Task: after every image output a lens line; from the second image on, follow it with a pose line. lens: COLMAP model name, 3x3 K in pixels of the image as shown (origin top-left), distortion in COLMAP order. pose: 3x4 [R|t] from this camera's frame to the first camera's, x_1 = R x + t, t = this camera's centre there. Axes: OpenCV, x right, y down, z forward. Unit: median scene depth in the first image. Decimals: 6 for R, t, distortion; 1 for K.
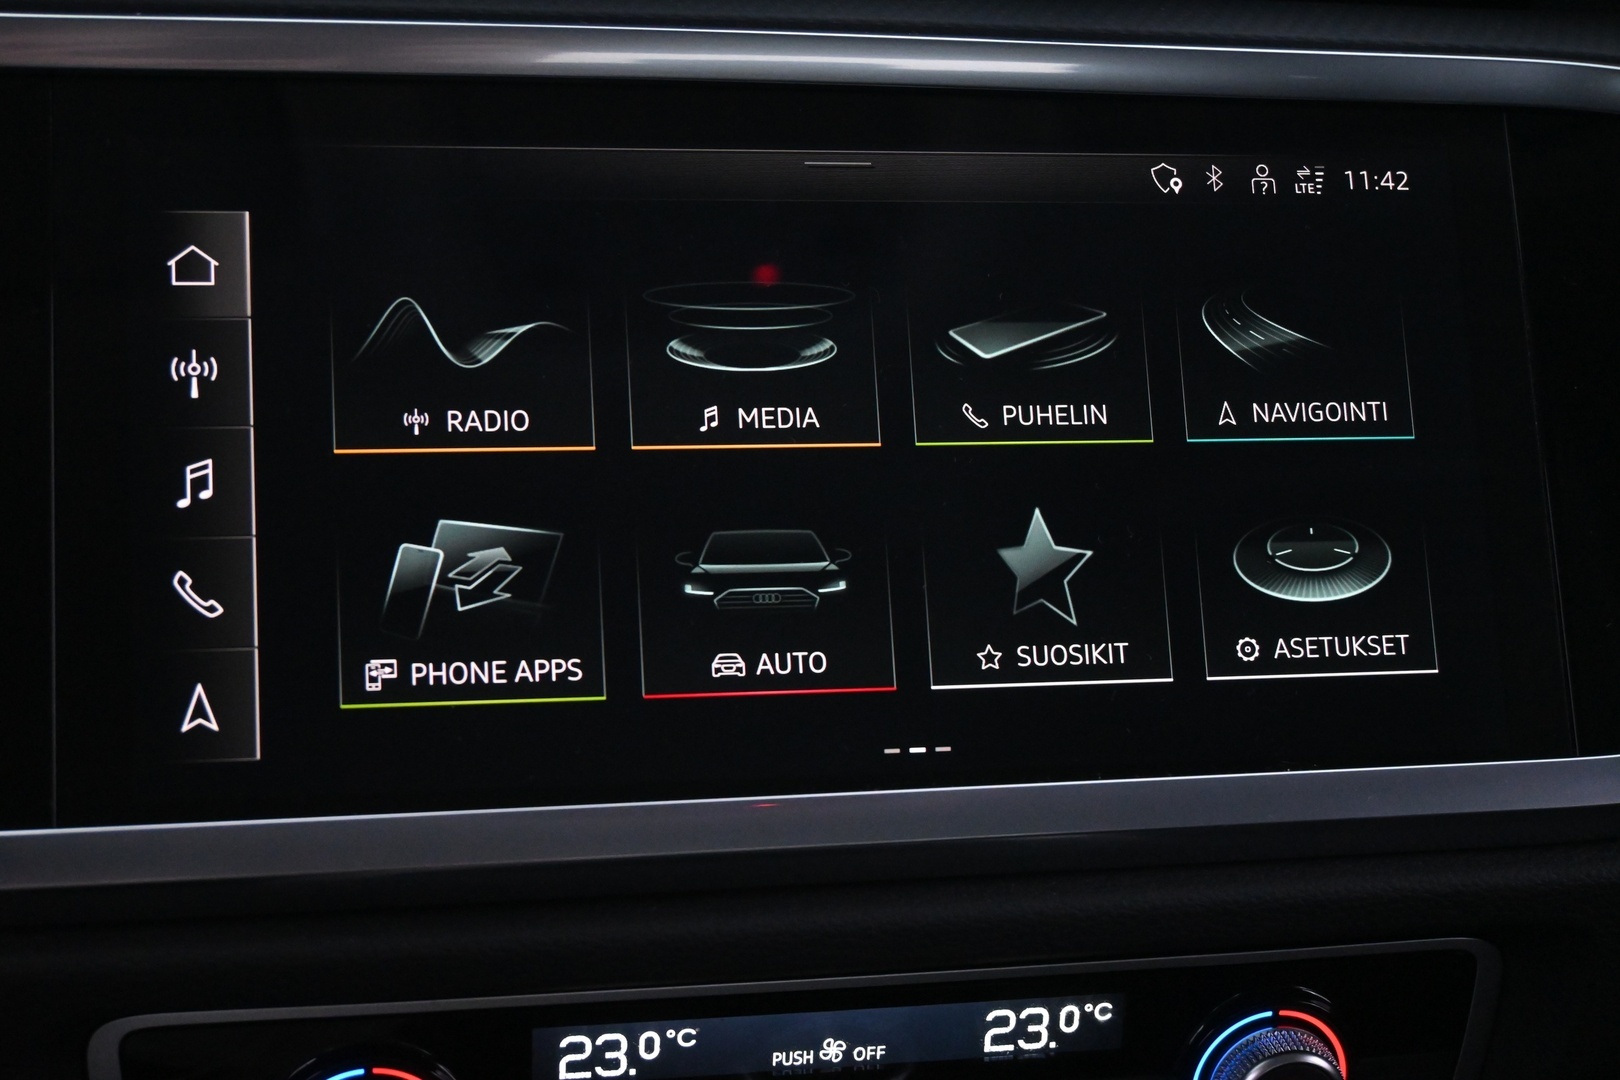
lens RADIAL K [[2518.6, 0, 810.0], [0, 2518.6, 543.8], [0, 0, 1]] dist [0.014994, 0.000000]
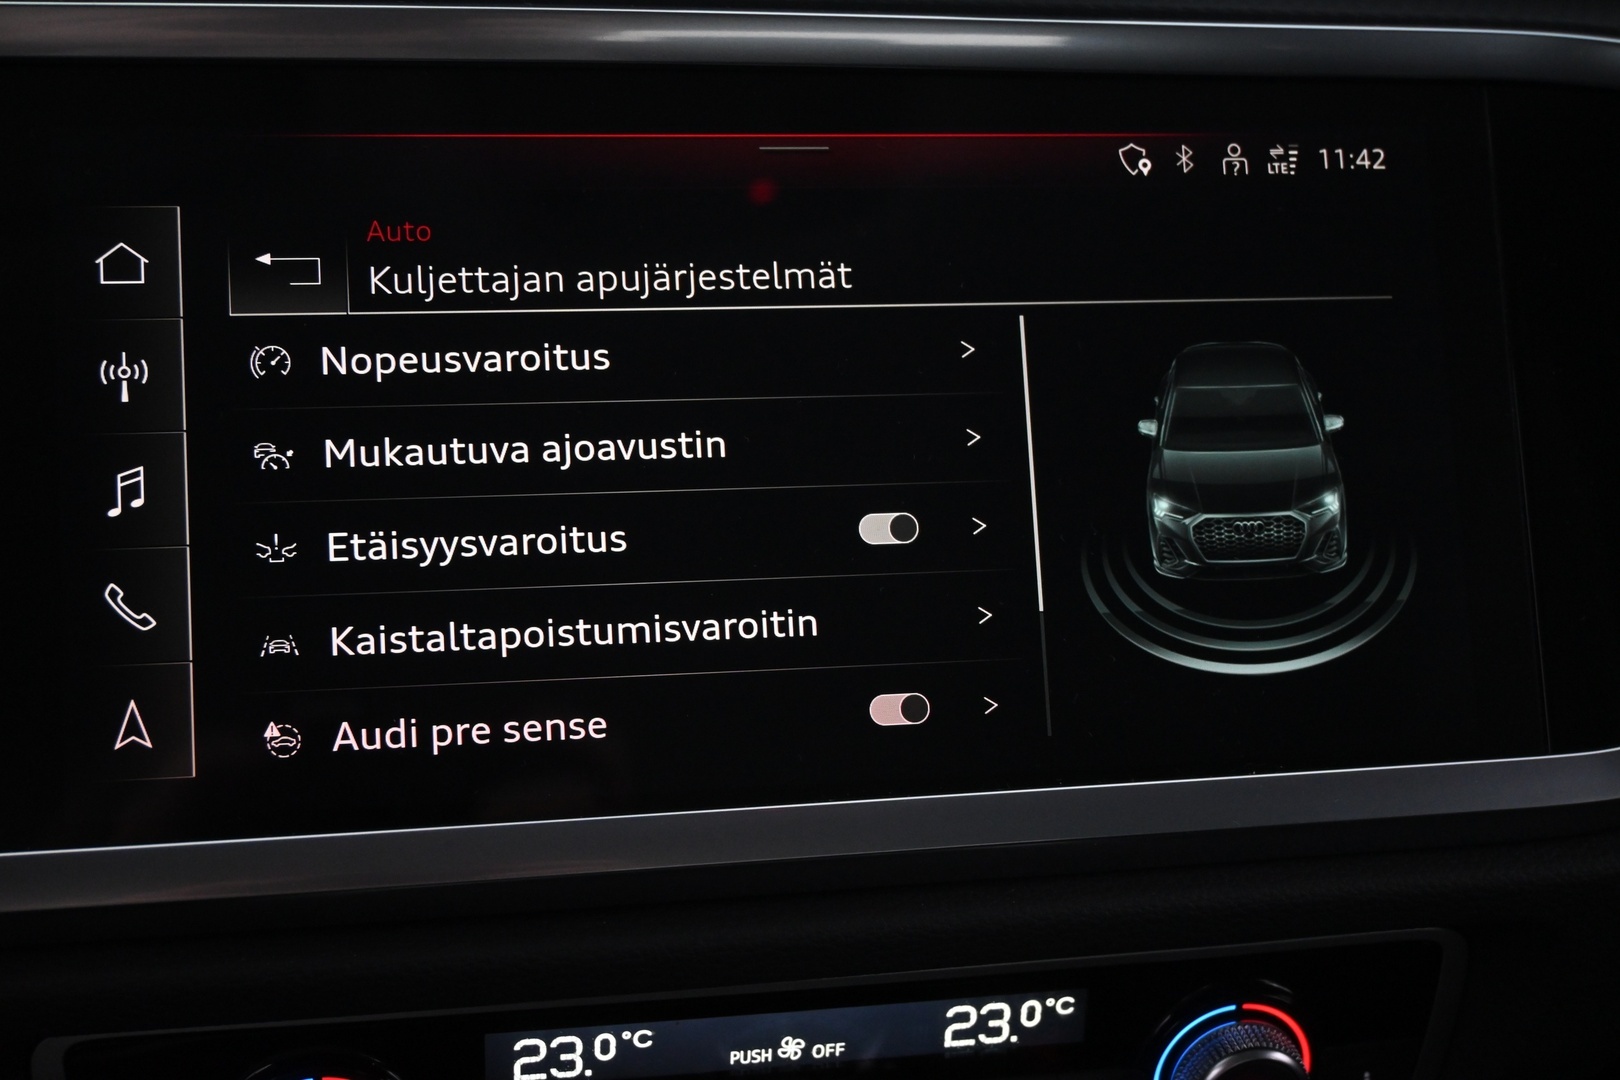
lens RADIAL K [[2307.0, 0, 809.4], [0, 2307.0, 534.5], [0, 0, 1]] dist [0.005531, 0.000000]
pose [[0.999959, -0.000931, -0.009012, 0.024470], [0.001487, 0.998088, 0.061783, -0.056715], [0.008938, -0.061794, 0.998049, 0.105840]]
